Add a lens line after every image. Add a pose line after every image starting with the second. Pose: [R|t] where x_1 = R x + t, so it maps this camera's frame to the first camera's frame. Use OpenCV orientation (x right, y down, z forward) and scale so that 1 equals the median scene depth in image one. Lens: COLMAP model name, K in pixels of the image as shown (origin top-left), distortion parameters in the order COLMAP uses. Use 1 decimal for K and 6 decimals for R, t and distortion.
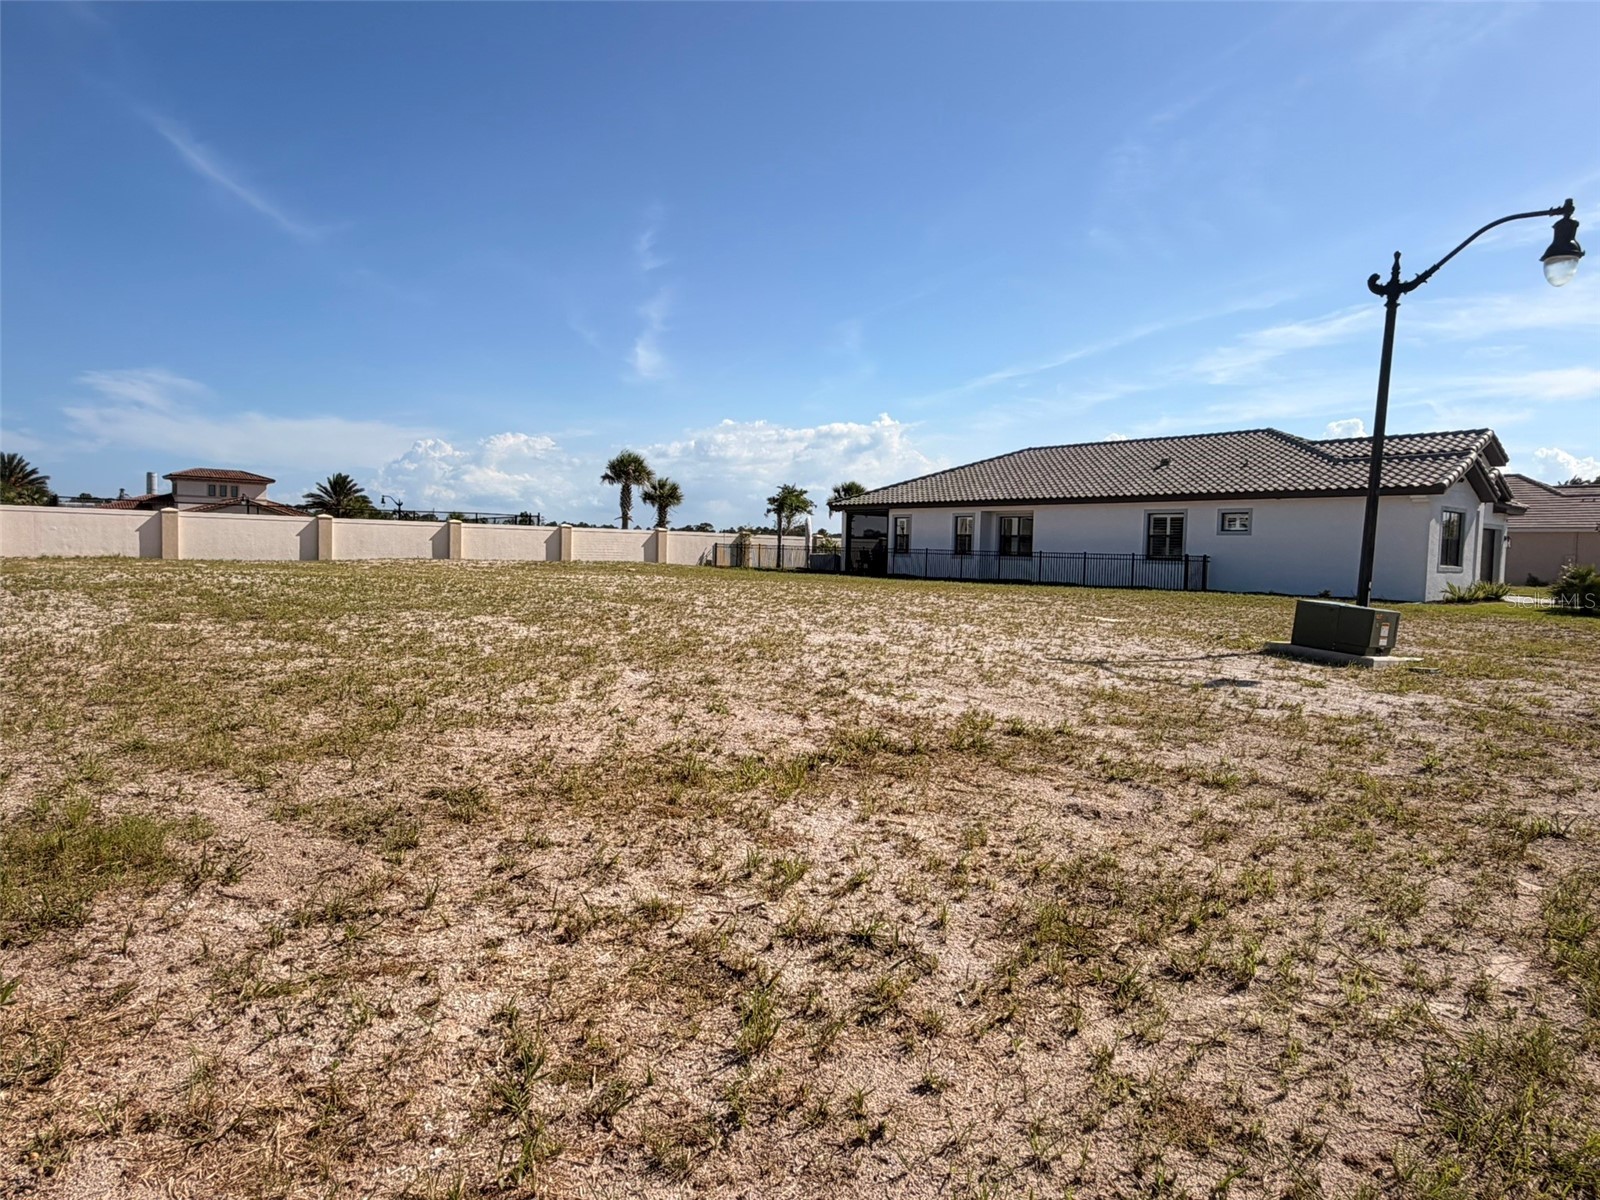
lens RADIAL K [[1022.6, 0, 800.0], [0, 1022.6, 600.0], [0, 0, 1]] dist [-0.000378, 0.021532]
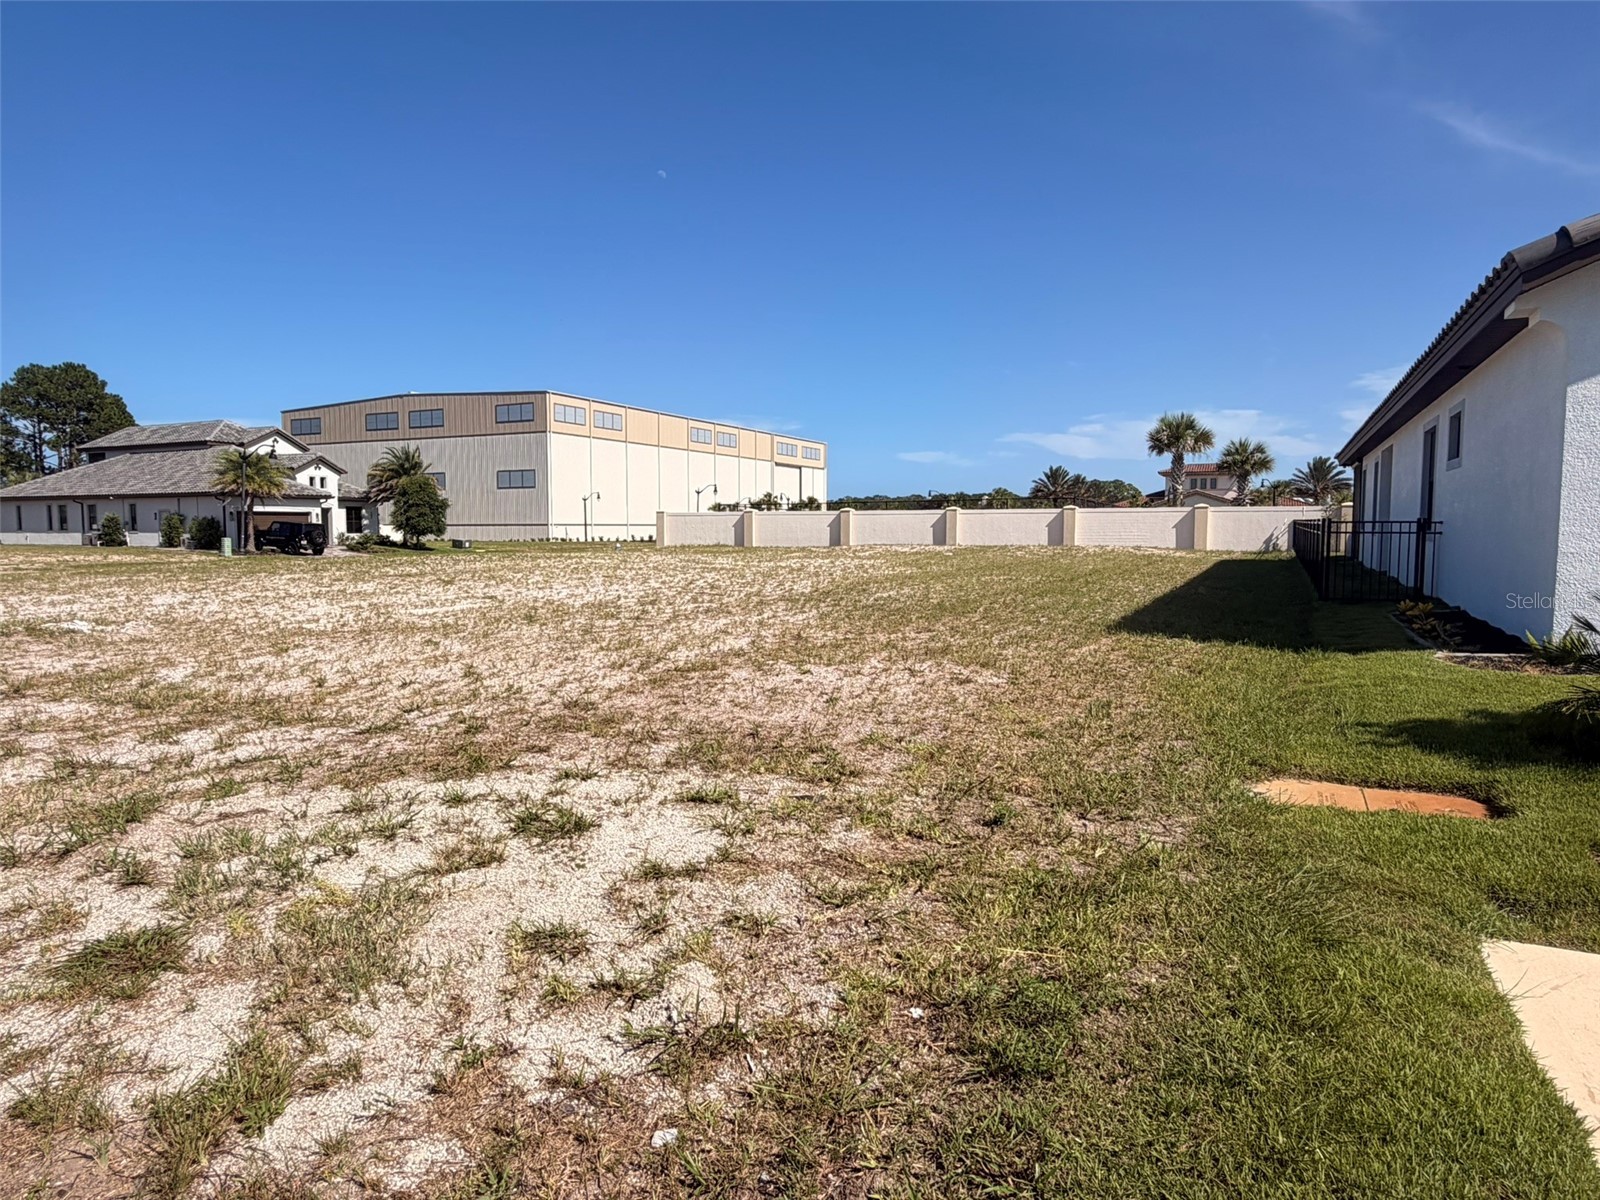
lens RADIAL K [[1022.6, 0, 800.0], [0, 1022.6, 600.0], [0, 0, 1]] dist [-0.000378, 0.021532]
pose [[0.413641, 0.038308, -0.909634, 0.550980], [-0.030958, 0.999128, 0.027999, -0.010267], [0.909914, 0.016579, 0.414467, 0.471721]]
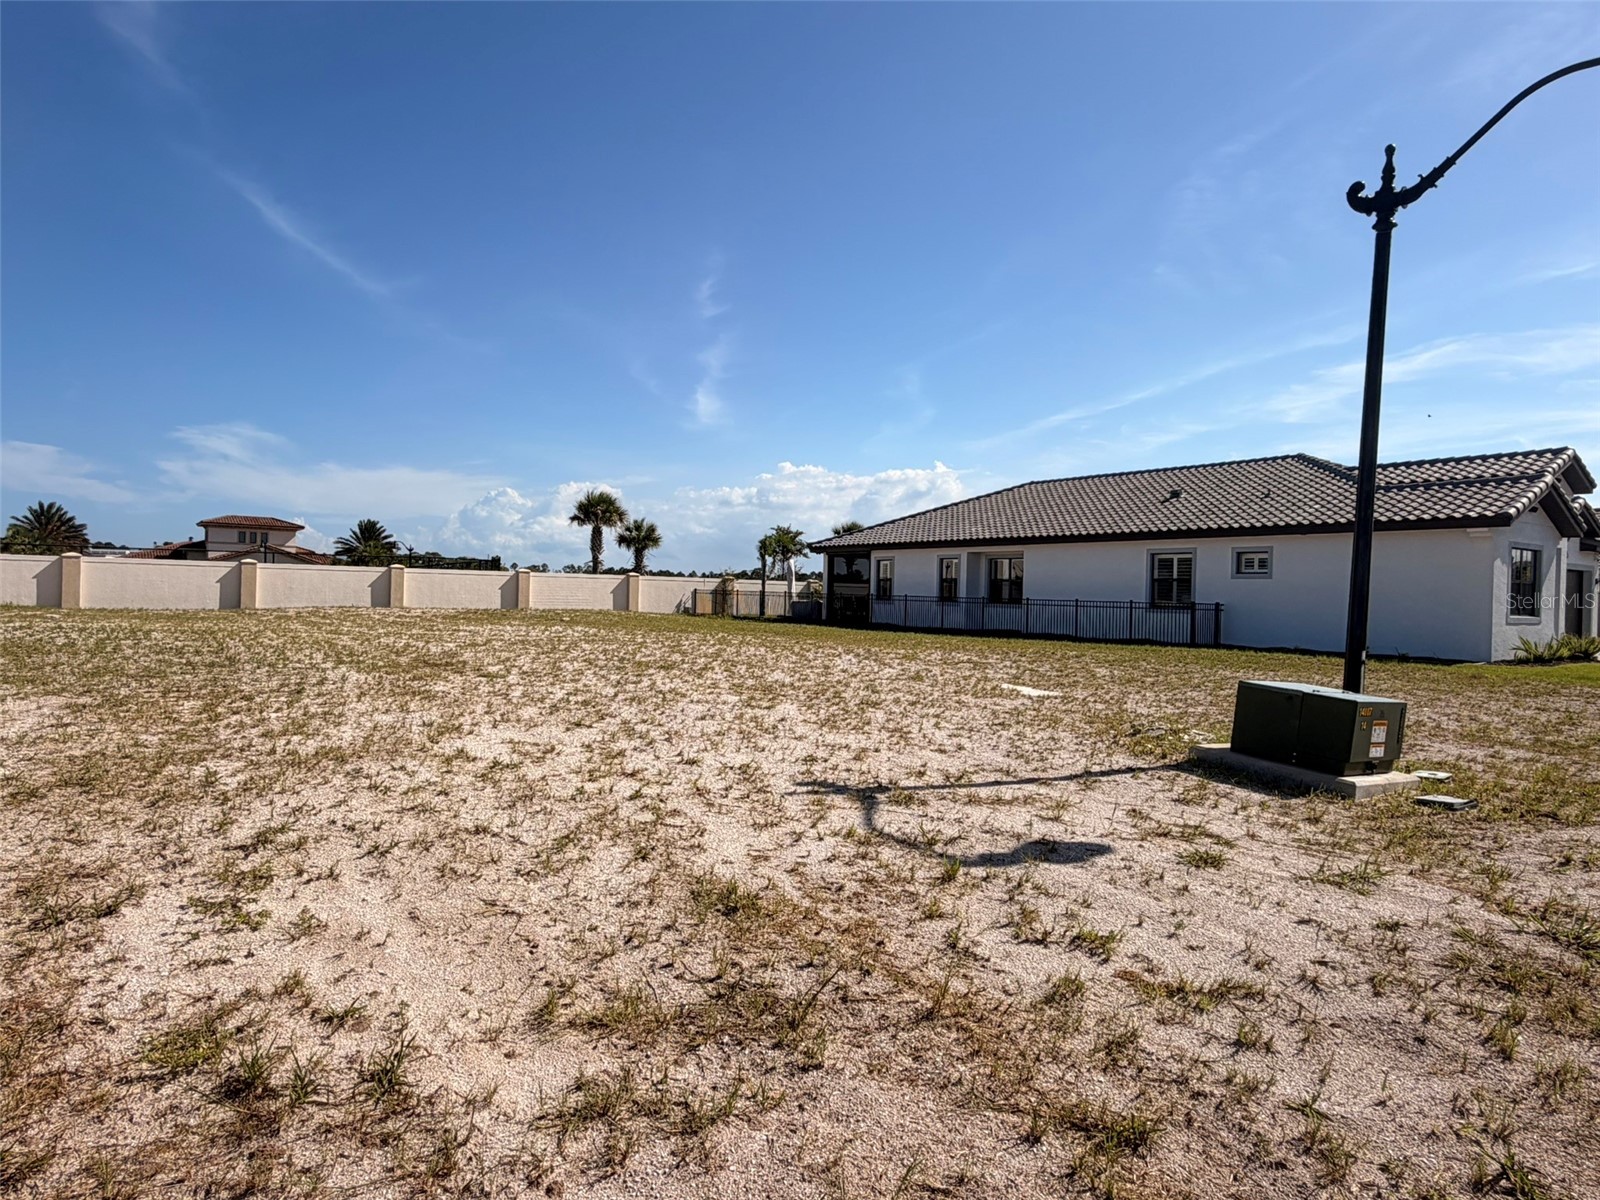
lens RADIAL K [[1022.6, 0, 800.0], [0, 1022.6, 600.0], [0, 0, 1]] dist [-0.000378, 0.021532]
pose [[0.998096, -0.002758, -0.061618, 0.084860], [0.000103, 0.999073, -0.043055, -0.008161], [0.061680, 0.042967, 0.997171, 0.116510]]
